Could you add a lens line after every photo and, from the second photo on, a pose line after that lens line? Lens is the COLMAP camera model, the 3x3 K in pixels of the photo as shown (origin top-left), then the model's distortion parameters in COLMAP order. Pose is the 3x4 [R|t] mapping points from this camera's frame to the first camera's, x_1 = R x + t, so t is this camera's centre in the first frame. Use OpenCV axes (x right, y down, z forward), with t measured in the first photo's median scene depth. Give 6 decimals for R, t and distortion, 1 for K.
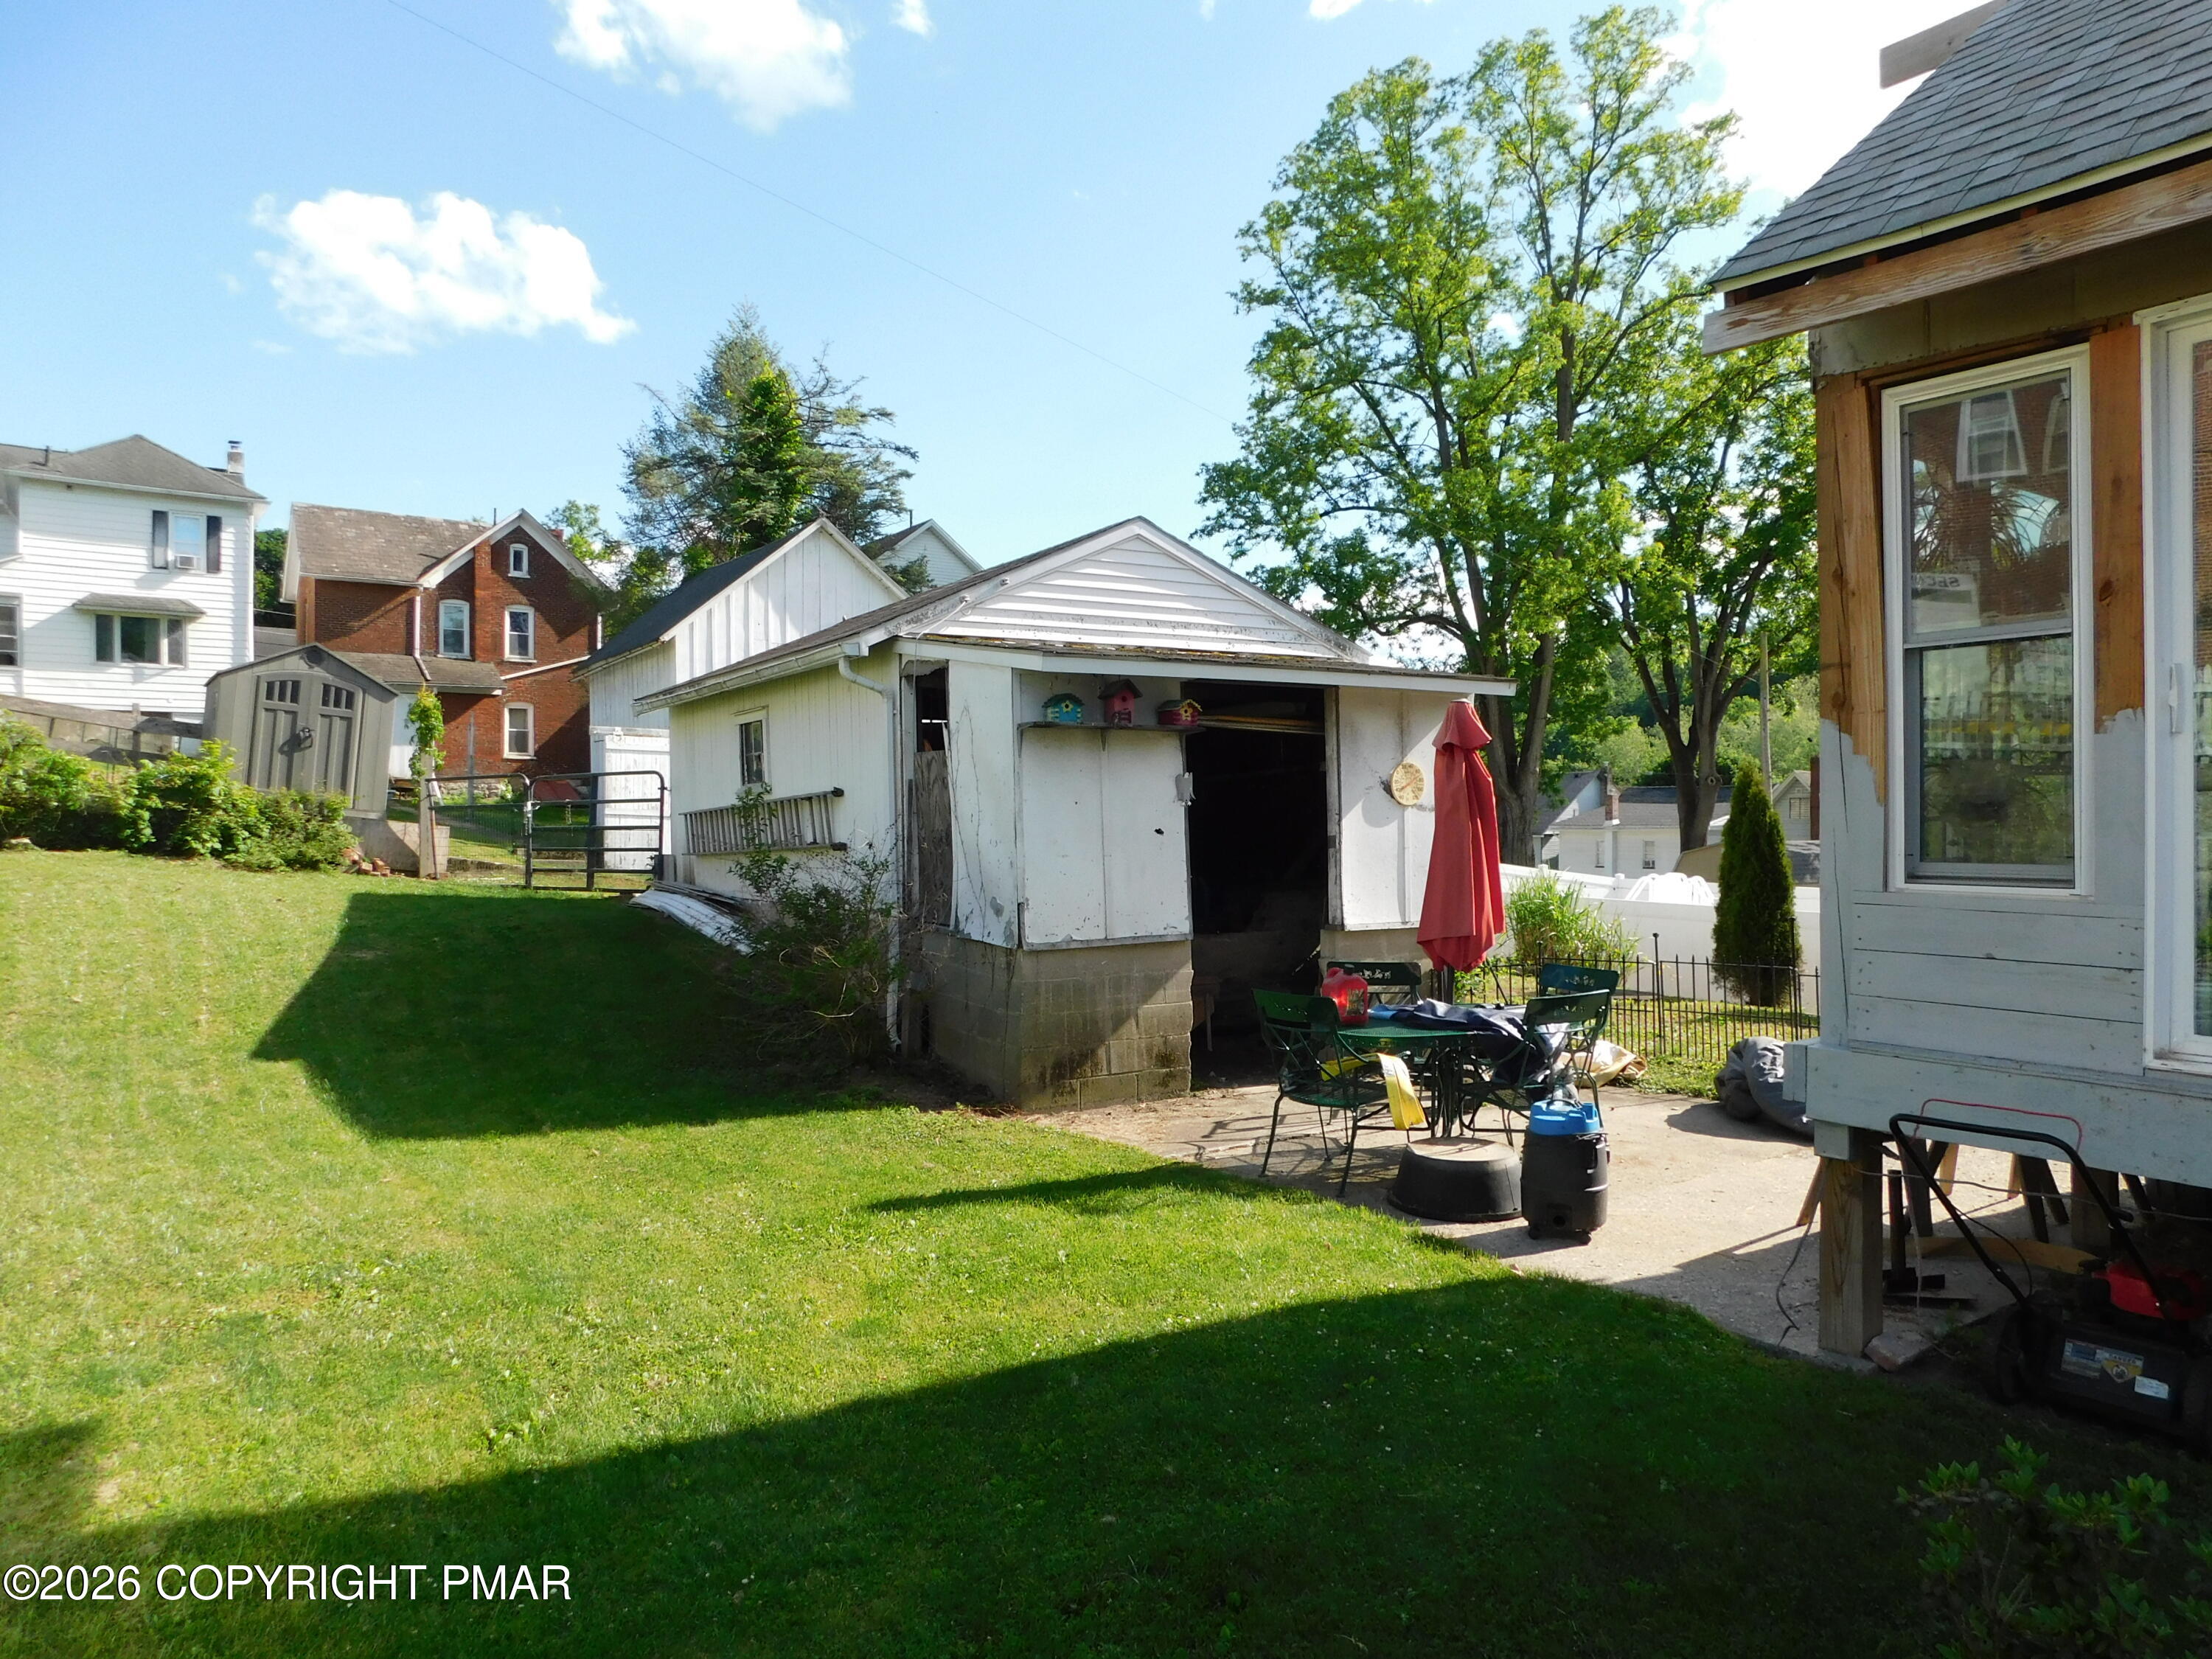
lens RADIAL K [[1469.3, 0, 1116.8], [0, 1469.3, 831.2], [0, 0, 1]] dist [-0.073276, 0.059546]
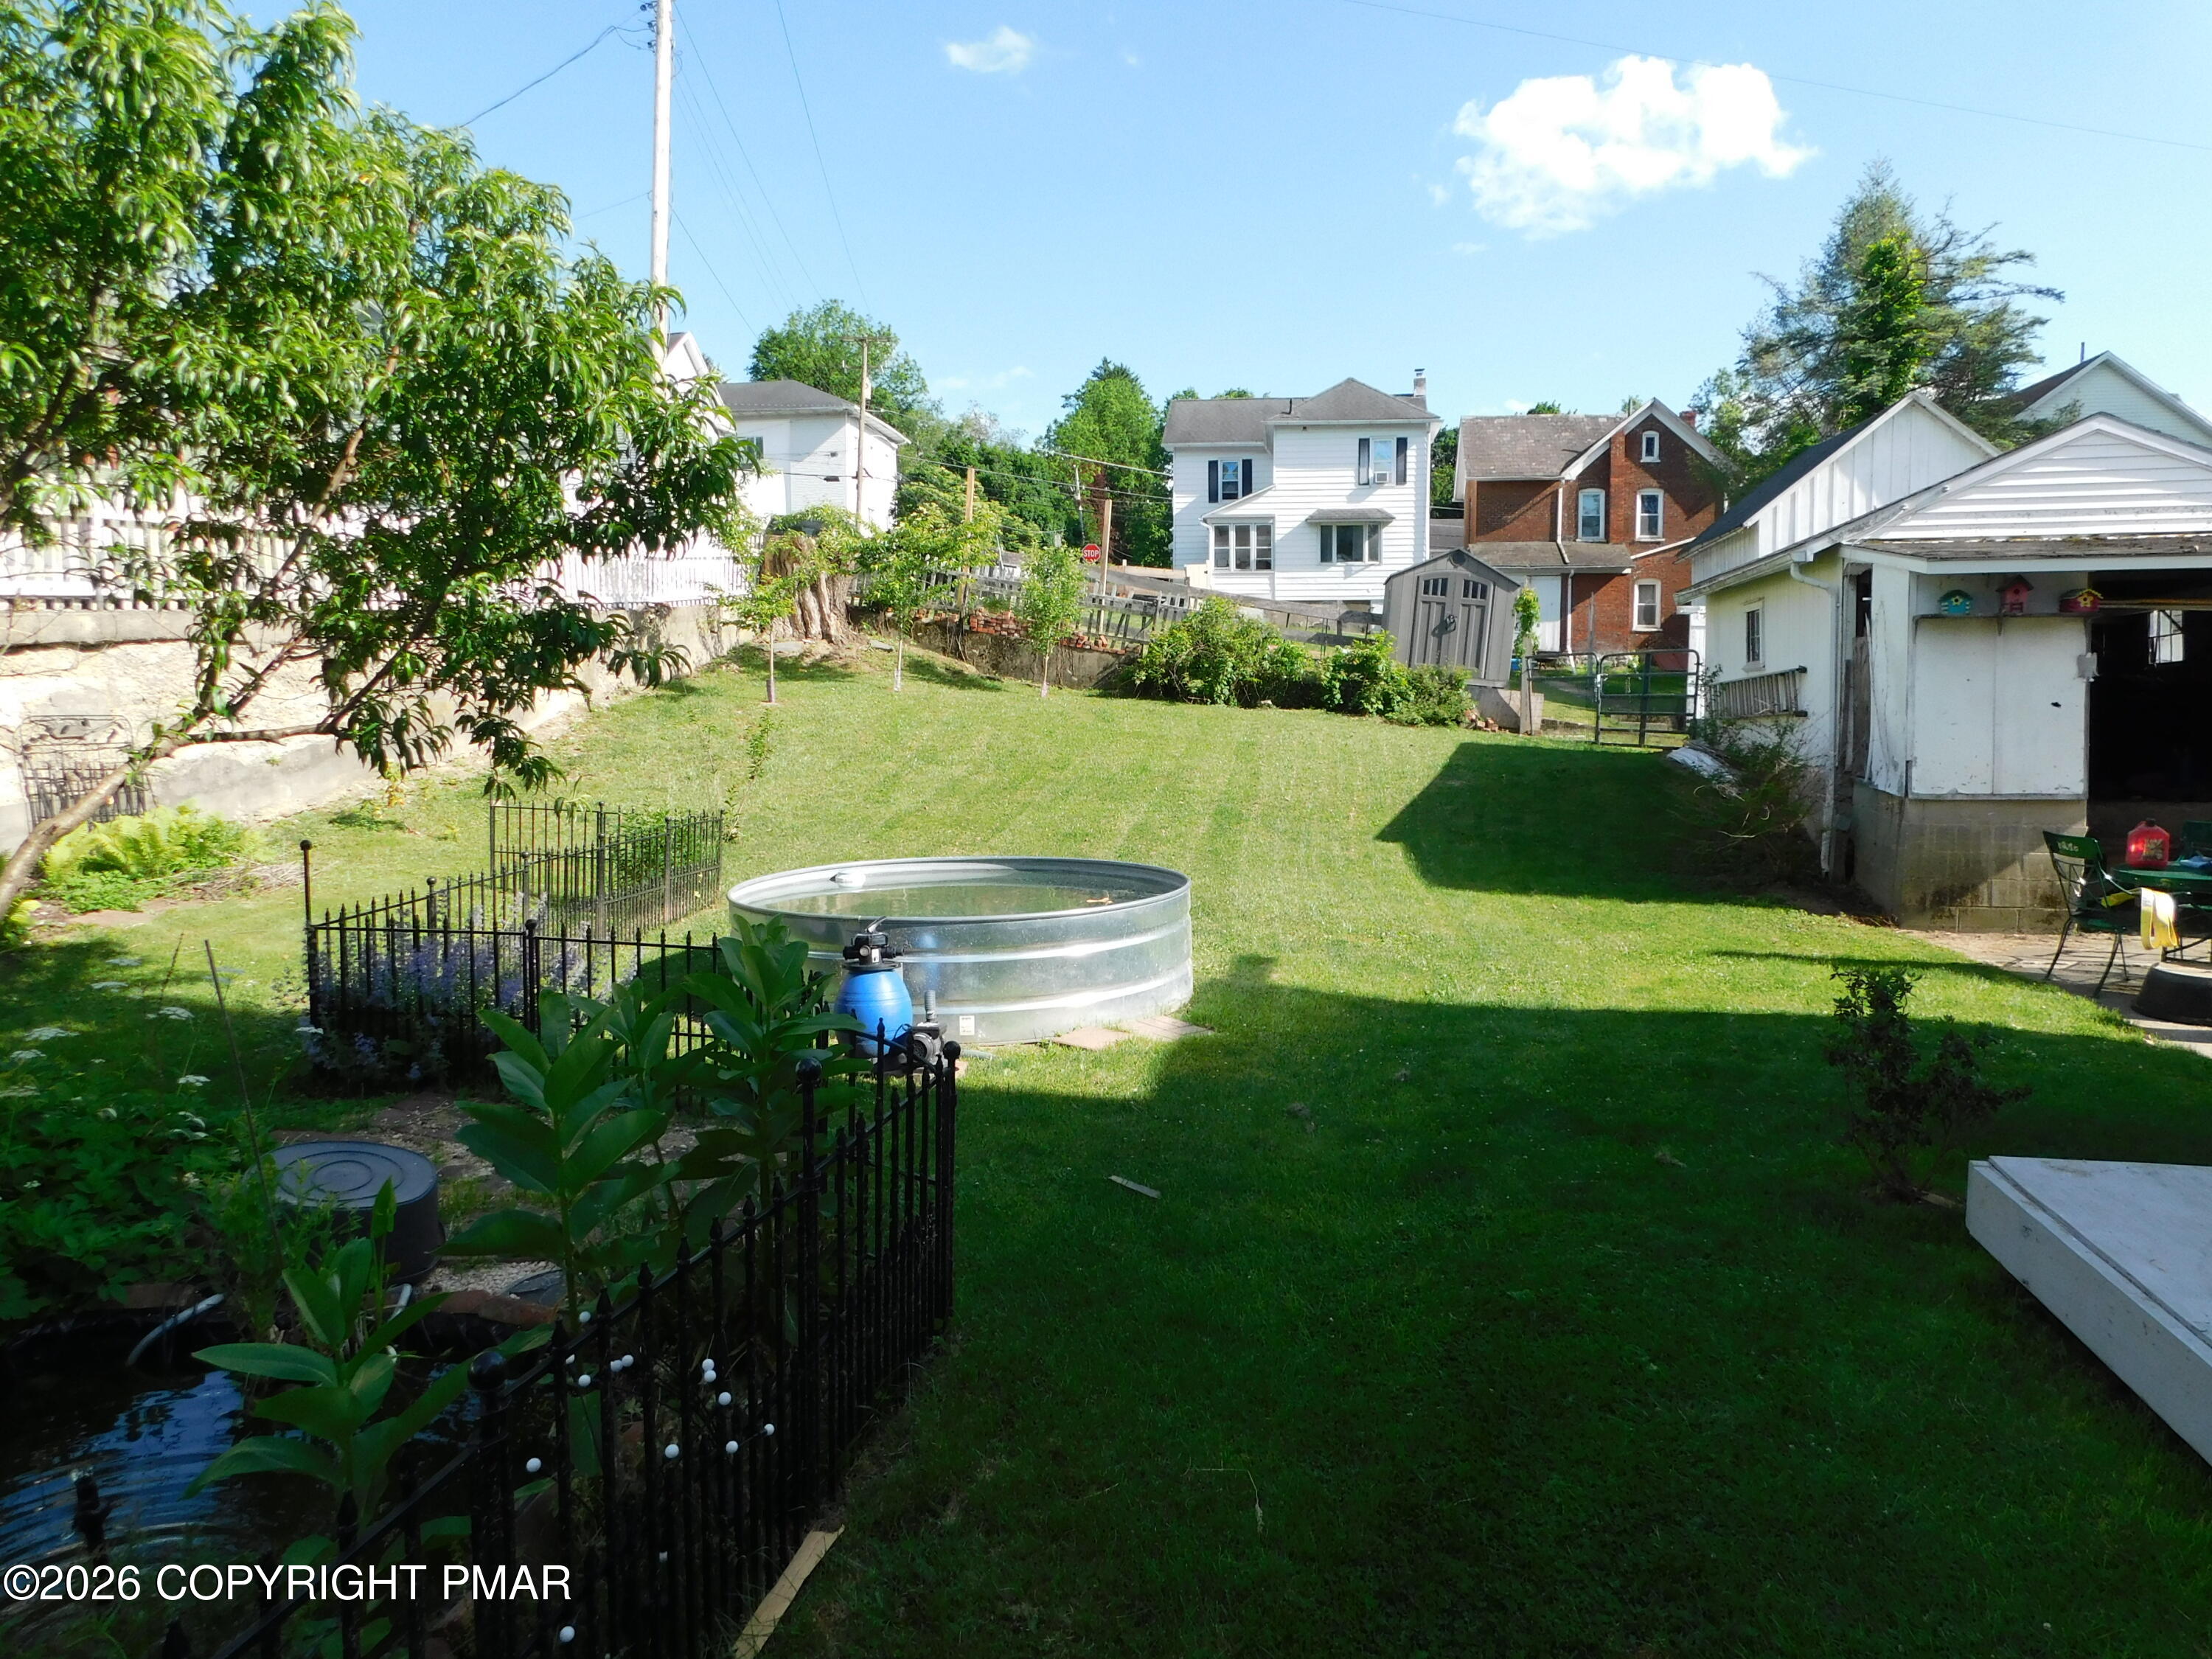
lens RADIAL K [[1469.3, 0, 1116.8], [0, 1469.3, 831.2], [0, 0, 1]] dist [-0.073276, 0.059546]
pose [[0.725150, 0.068663, -0.685159, 0.147250], [-0.005600, 0.995571, 0.093843, -0.001415], [0.688568, -0.064214, 0.722323, -0.179432]]
